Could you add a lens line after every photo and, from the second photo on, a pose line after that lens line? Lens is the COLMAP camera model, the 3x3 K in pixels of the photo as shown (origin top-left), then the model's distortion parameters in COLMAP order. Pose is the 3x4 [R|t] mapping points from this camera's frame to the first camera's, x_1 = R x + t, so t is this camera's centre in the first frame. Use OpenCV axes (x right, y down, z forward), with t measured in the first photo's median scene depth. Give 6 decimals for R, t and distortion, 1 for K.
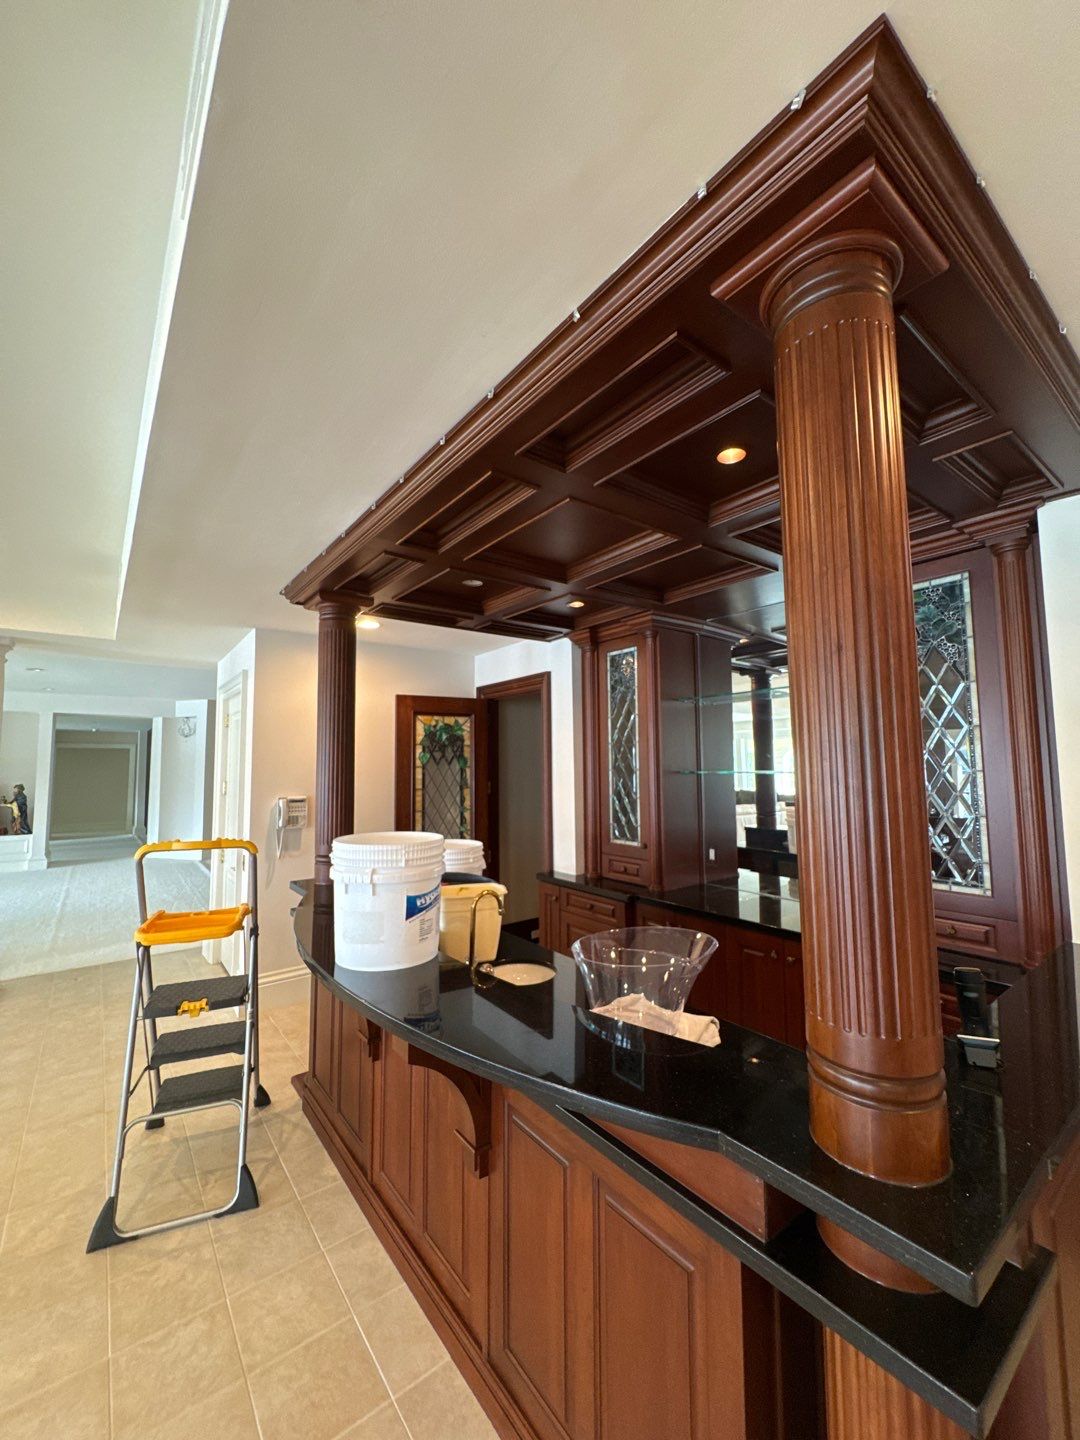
lens RADIAL K [[573.9, 0, 541.7], [0, 573.9, 718.7], [0, 0, 1]] dist [-0.001322, -0.000101]
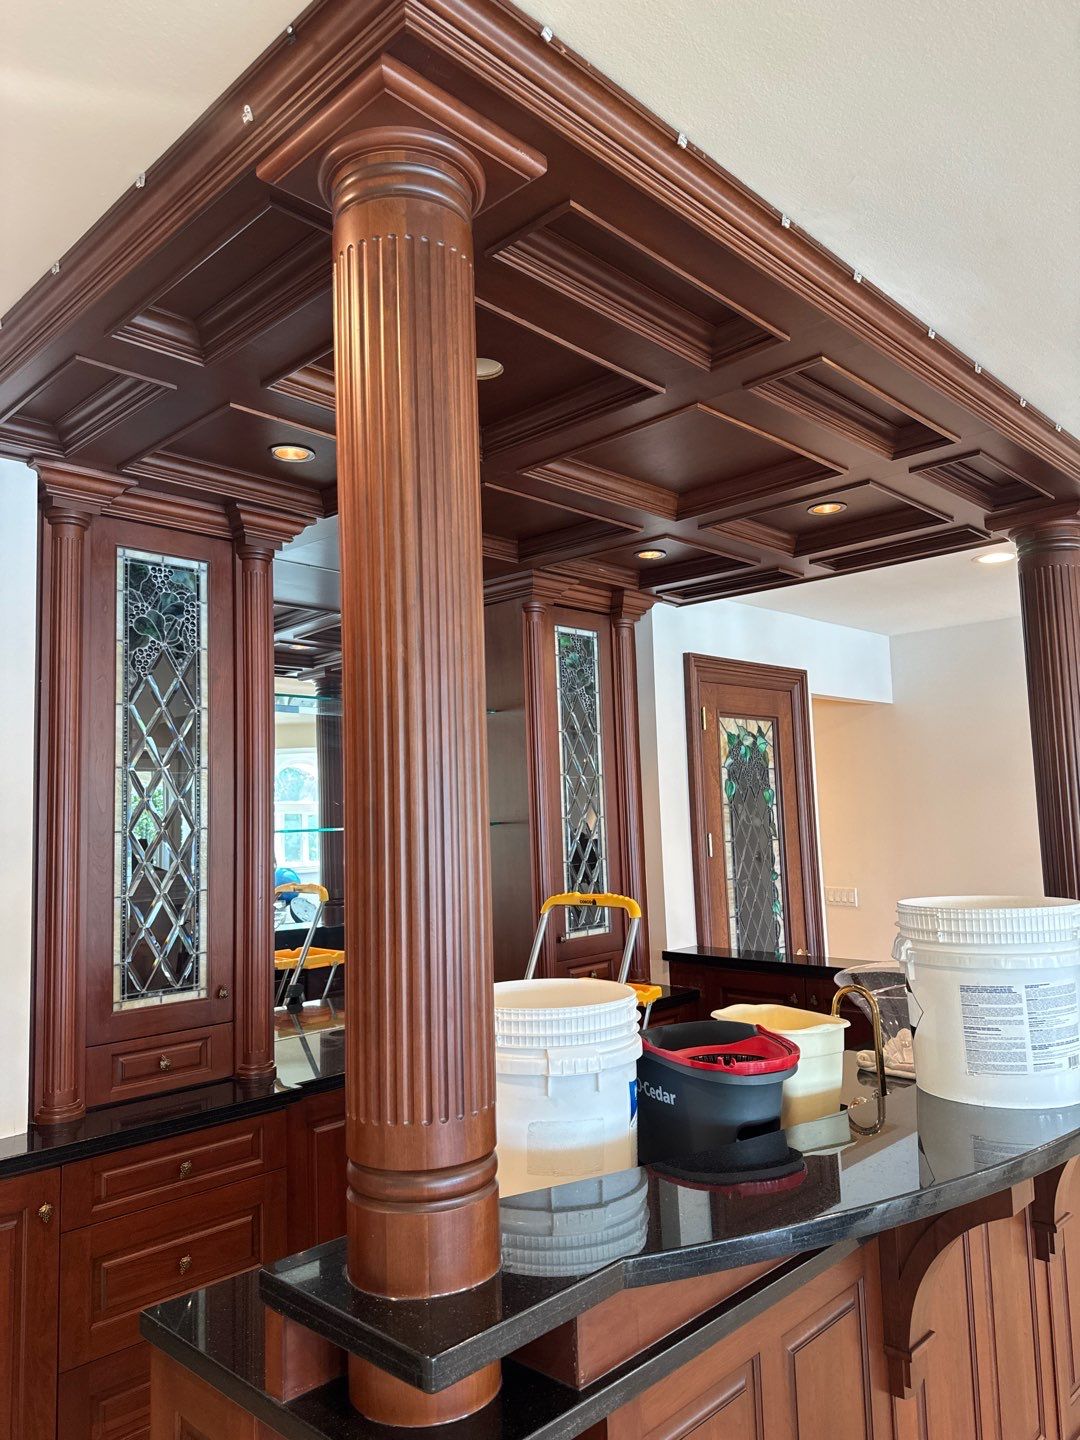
lens RADIAL K [[1019.9, 0, 541.1], [0, 1019.9, 718.6], [0, 0, 1]] dist [-0.031034, -0.006932]
pose [[-0.157013, 0.102529, 0.982260, -0.674170], [-0.054146, 0.992207, -0.112223, 0.076260], [-0.986111, -0.070806, -0.150238, 0.852439]]
